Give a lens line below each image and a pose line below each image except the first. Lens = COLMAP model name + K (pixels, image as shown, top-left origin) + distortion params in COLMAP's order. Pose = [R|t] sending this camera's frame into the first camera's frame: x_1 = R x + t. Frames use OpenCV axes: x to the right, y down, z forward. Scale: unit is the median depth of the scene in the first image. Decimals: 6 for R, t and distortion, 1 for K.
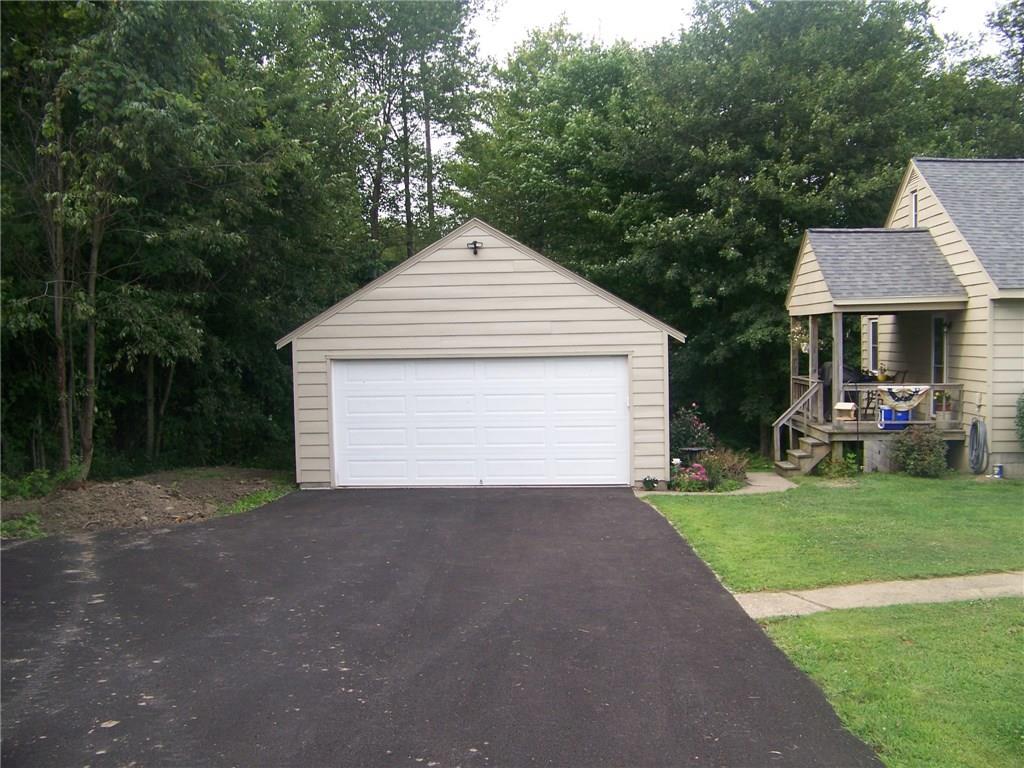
lens RADIAL K [[1068.9, 0, 537.6], [0, 1068.9, 413.1], [0, 0, 1]] dist [-0.261510, 0.331657]
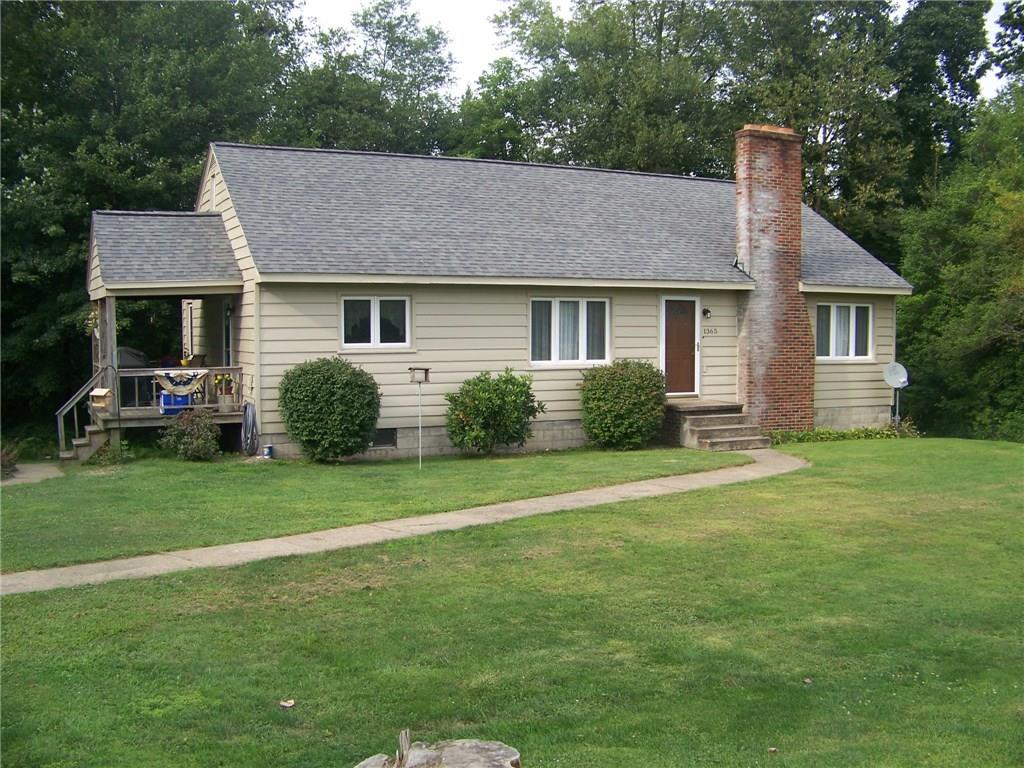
lens RADIAL K [[1068.9, 0, 537.6], [0, 1068.9, 413.1], [0, 0, 1]] dist [-0.261510, 0.331657]
pose [[0.865831, -0.030905, 0.499381, 0.148872], [0.024462, 0.999512, 0.019444, 0.003840], [-0.499738, -0.004620, 0.866165, -0.033882]]
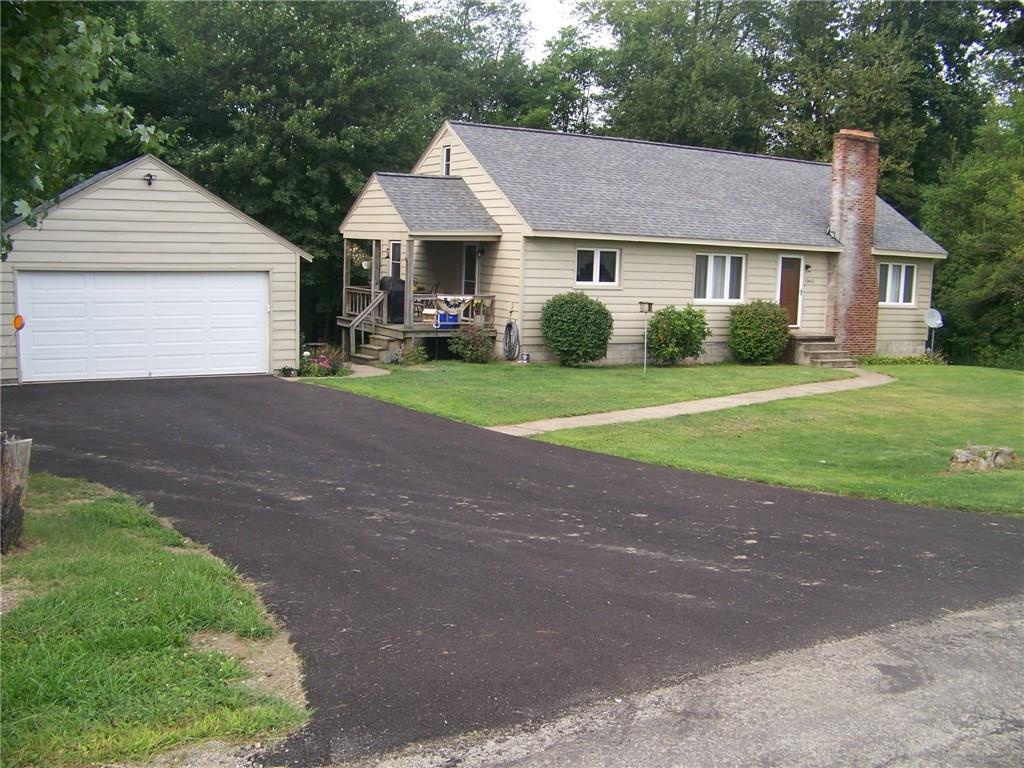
lens RADIAL K [[1068.9, 0, 537.6], [0, 1068.9, 413.1], [0, 0, 1]] dist [-0.261510, 0.331657]
pose [[0.832933, -0.044514, 0.551581, -0.328067], [-0.007572, 0.995749, 0.091794, -0.002854], [-0.553323, -0.080635, 0.829055, -0.217405]]
